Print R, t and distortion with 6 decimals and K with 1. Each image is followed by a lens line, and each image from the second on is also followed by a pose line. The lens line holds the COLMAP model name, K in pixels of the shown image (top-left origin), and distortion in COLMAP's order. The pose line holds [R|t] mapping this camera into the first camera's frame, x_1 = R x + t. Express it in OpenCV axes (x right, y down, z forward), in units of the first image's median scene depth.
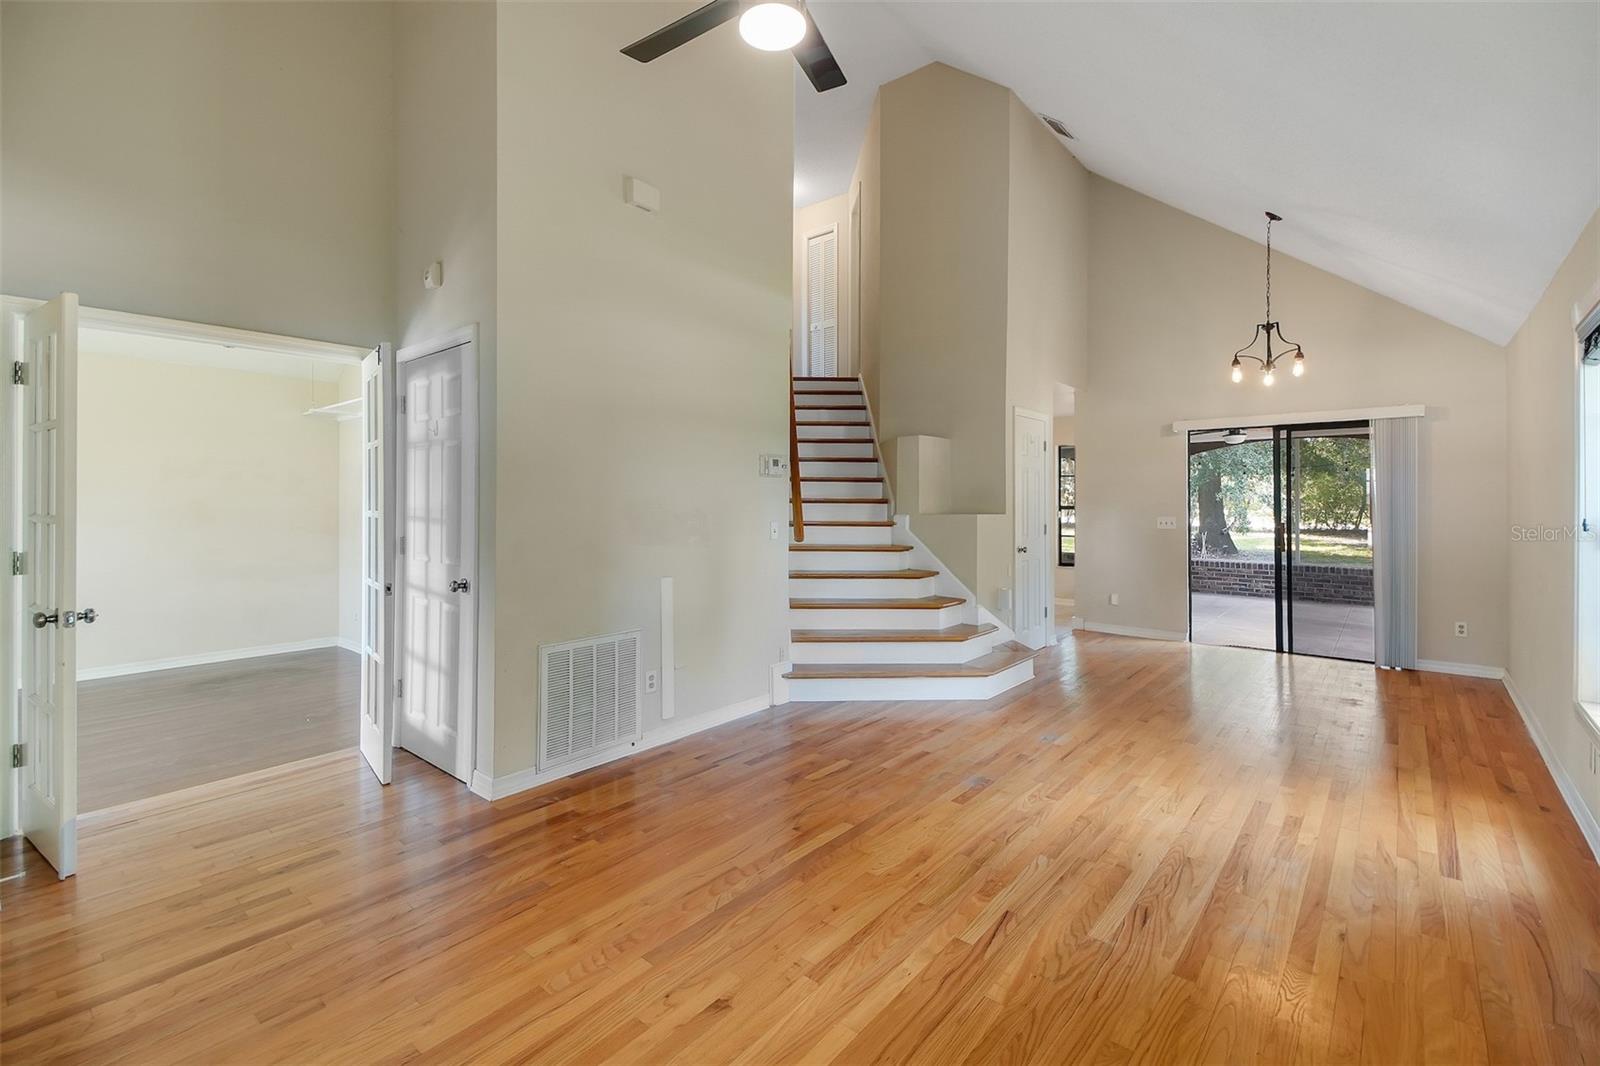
lens RADIAL K [[690.5, 0, 794.0], [0, 690.5, 494.1], [0, 0, 1]] dist [0.003760, 0.000023]
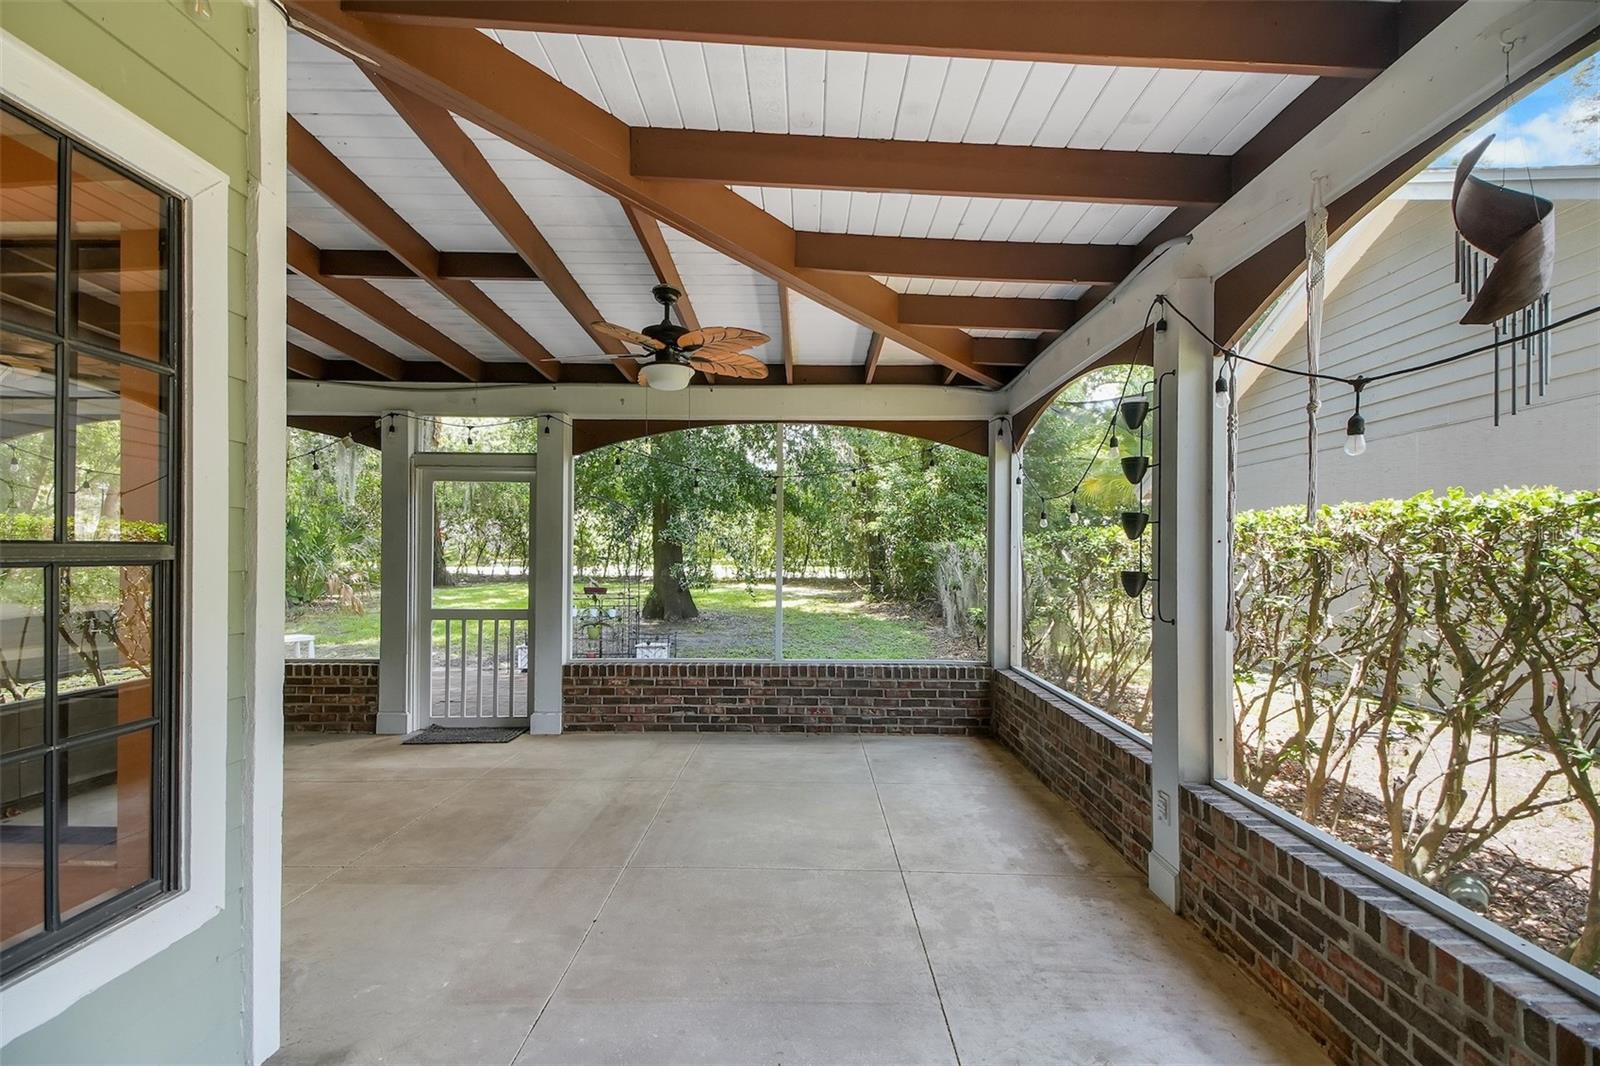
lens RADIAL K [[696.1, 0, 802.9], [0, 696.1, 521.4], [0, 0, 1]] dist [0.052760, -0.026693]
pose [[0.760947, 0.029955, 0.648122, 1.051275], [-0.009632, 0.999345, -0.034879, 0.033590], [-0.648742, 0.020298, 0.760737, 1.552782]]
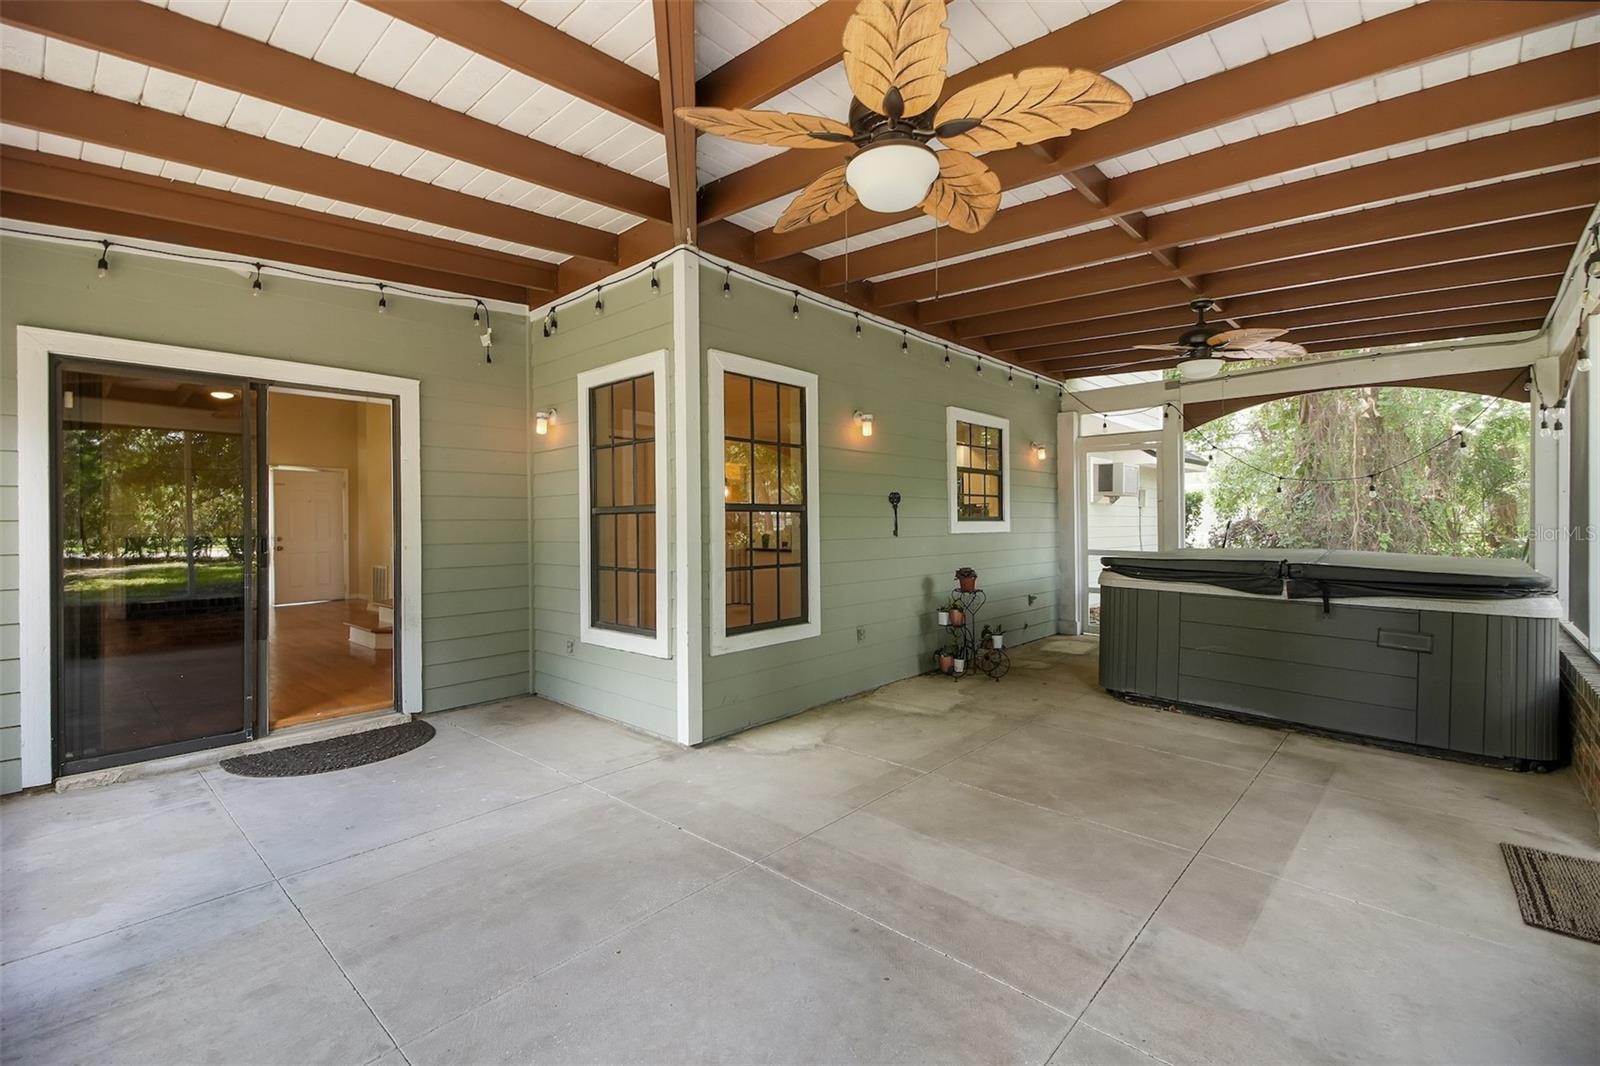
lens RADIAL K [[685.7, 0, 793.2], [0, 685.7, 511.9], [0, 0, 1]] dist [0.050915, -0.025273]
pose [[-0.024580, -0.017861, -0.999538, 2.099344], [0.015135, 0.999719, -0.018236, 0.072273], [0.999583, -0.015576, -0.024303, 2.353731]]
